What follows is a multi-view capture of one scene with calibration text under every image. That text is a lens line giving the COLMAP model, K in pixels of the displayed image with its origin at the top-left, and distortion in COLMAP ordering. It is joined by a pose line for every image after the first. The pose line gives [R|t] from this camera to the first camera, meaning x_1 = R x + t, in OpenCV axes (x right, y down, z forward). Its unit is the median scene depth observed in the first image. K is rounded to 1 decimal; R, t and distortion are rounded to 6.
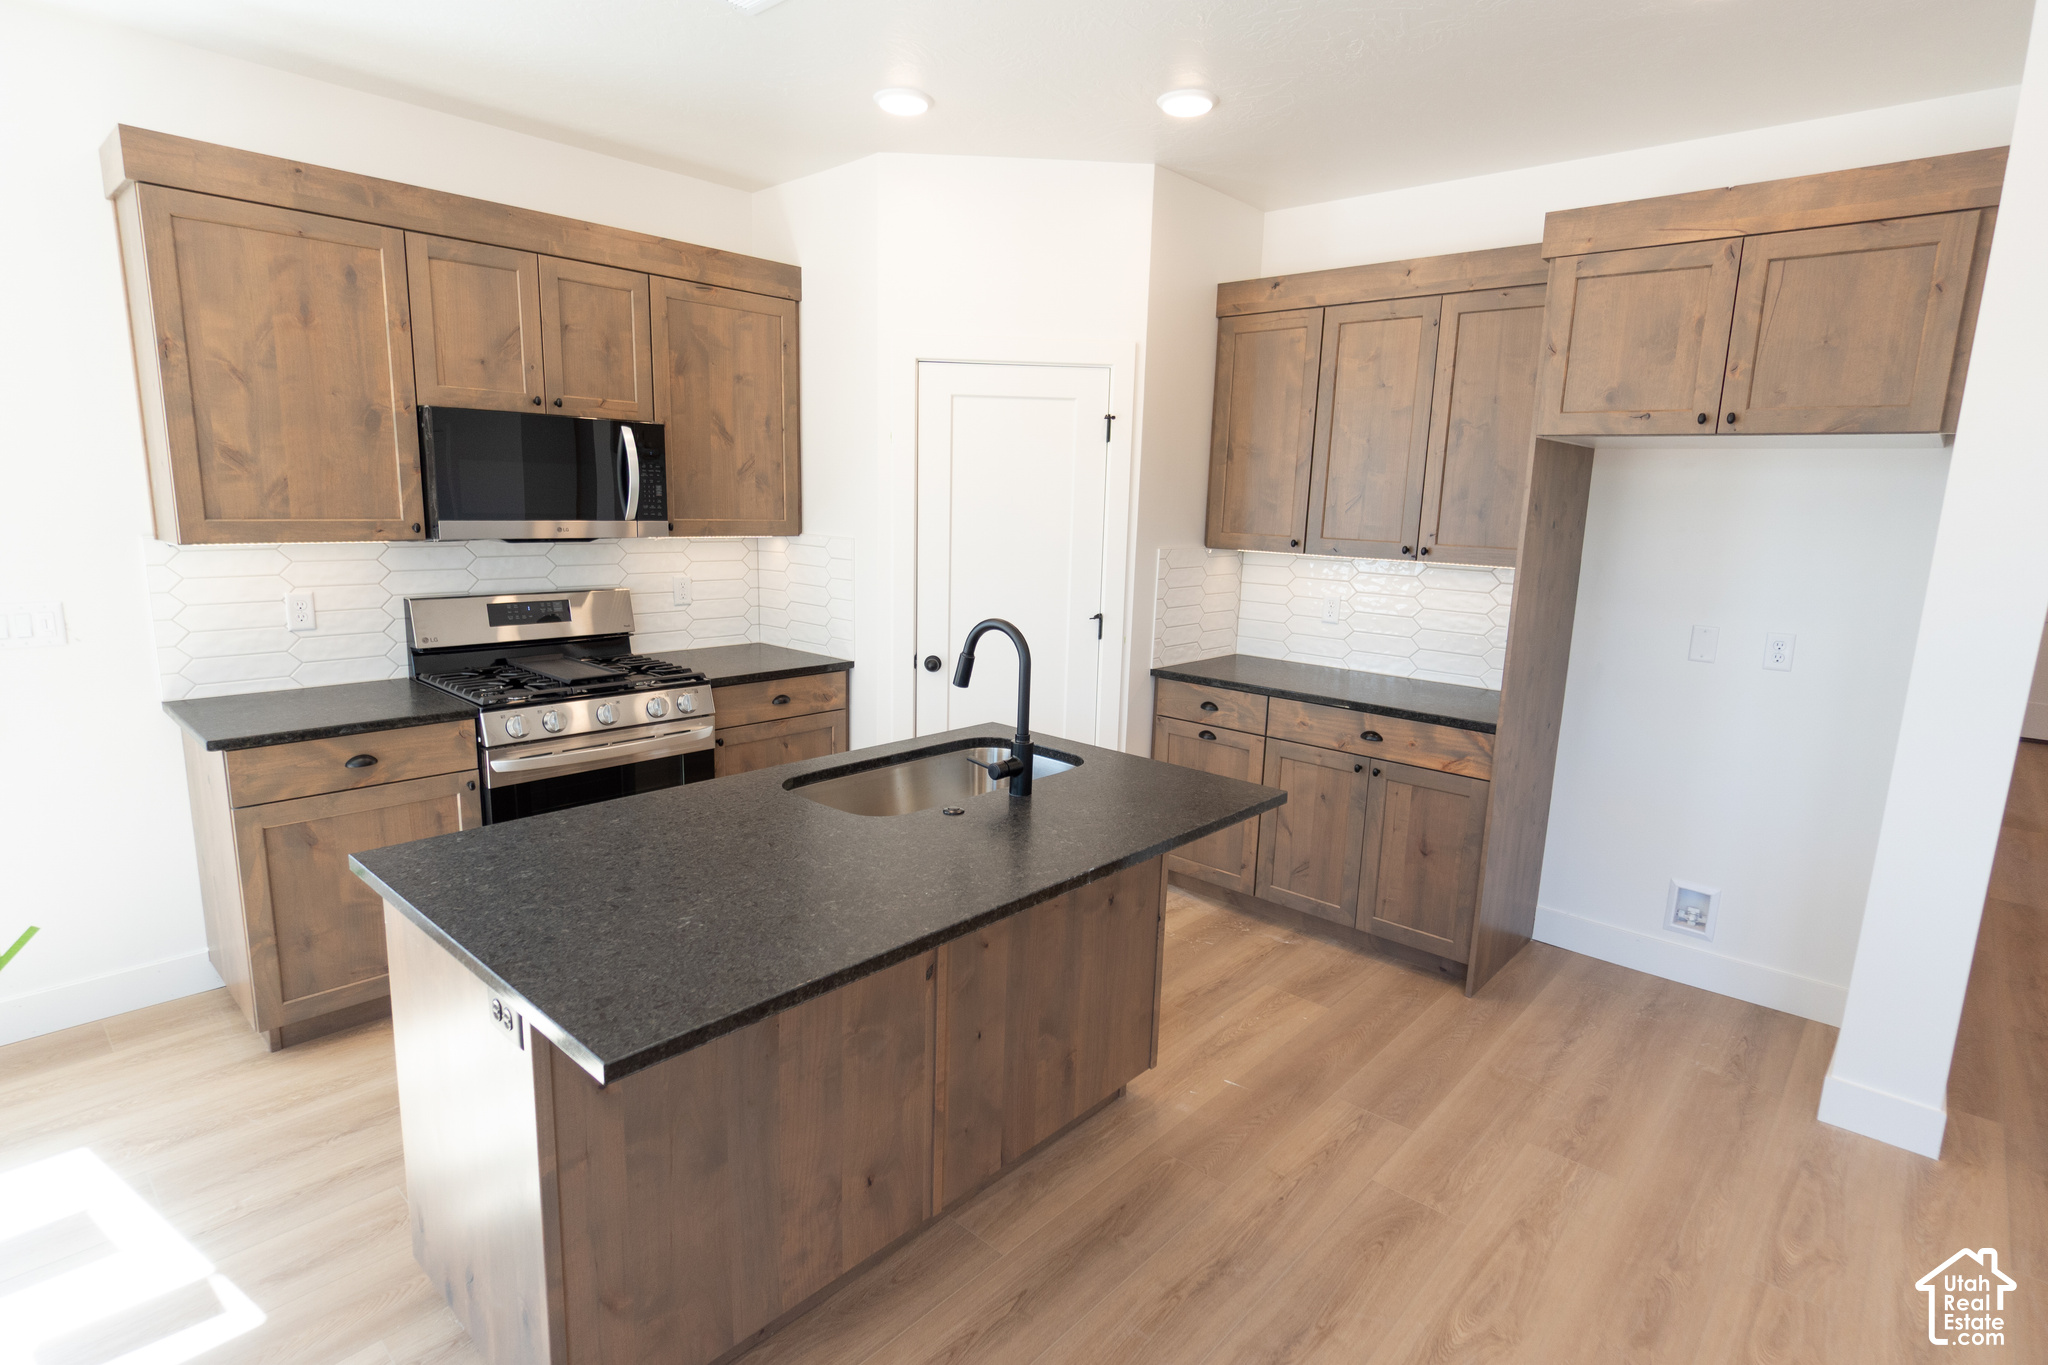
lens RADIAL K [[1029.8, 0, 1024.0], [0, 1029.8, 682.5], [0, 0, 1]] dist [0.002566, -0.009127]
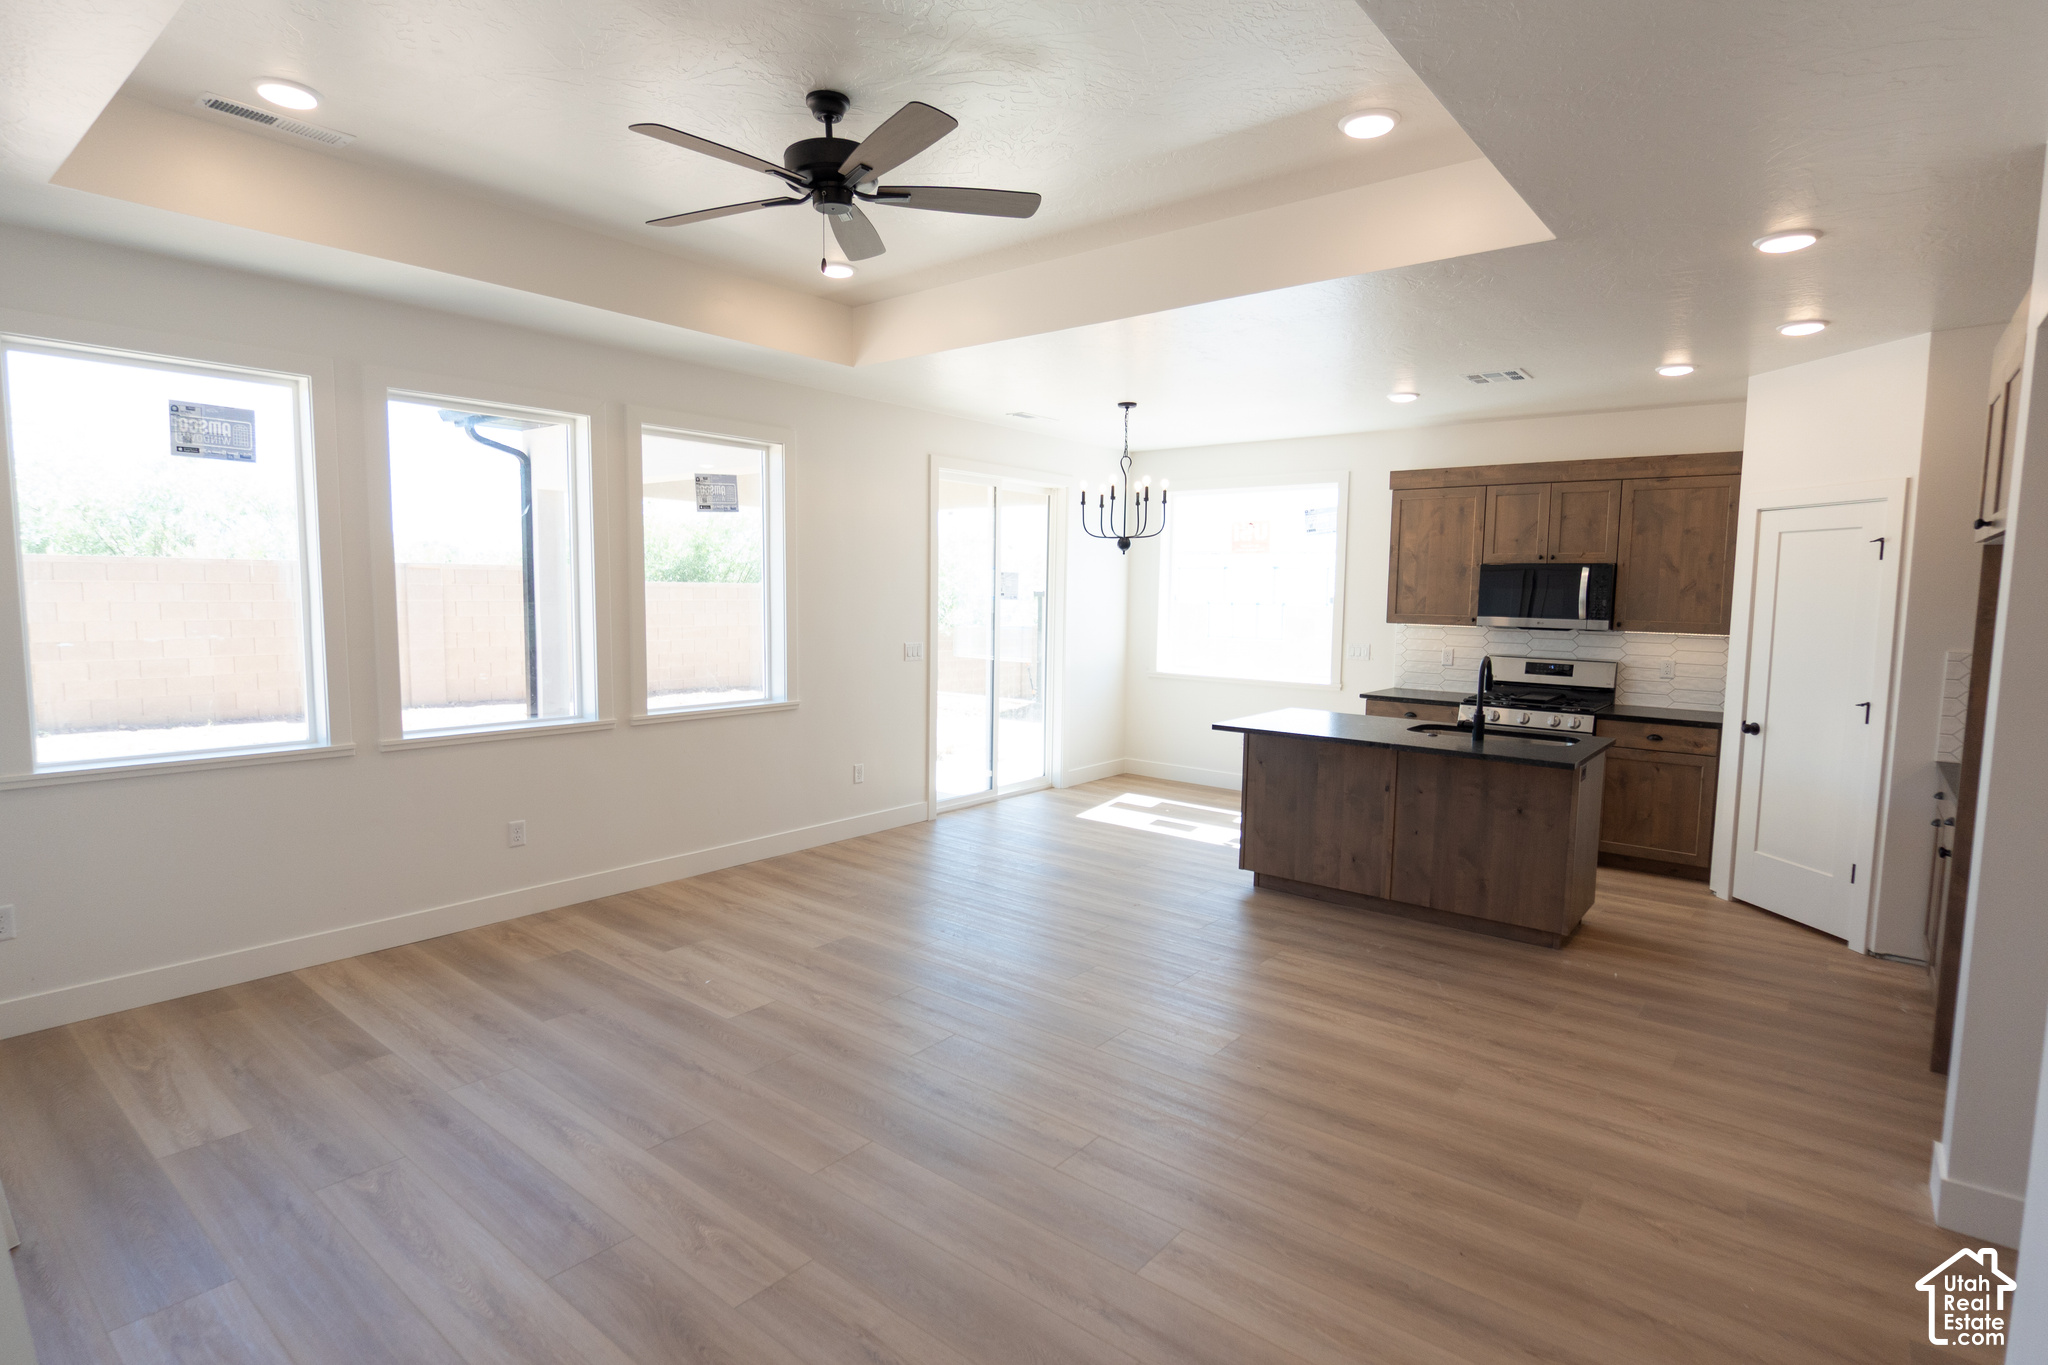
lens RADIAL K [[1029.8, 0, 1024.0], [0, 1029.8, 682.5], [0, 0, 1]] dist [0.002566, -0.009127]
pose [[0.067847, 0.066649, -0.995467, 1.394798], [-0.194367, 0.979532, 0.052335, 0.044613], [0.978580, 0.189935, 0.079413, -0.058631]]
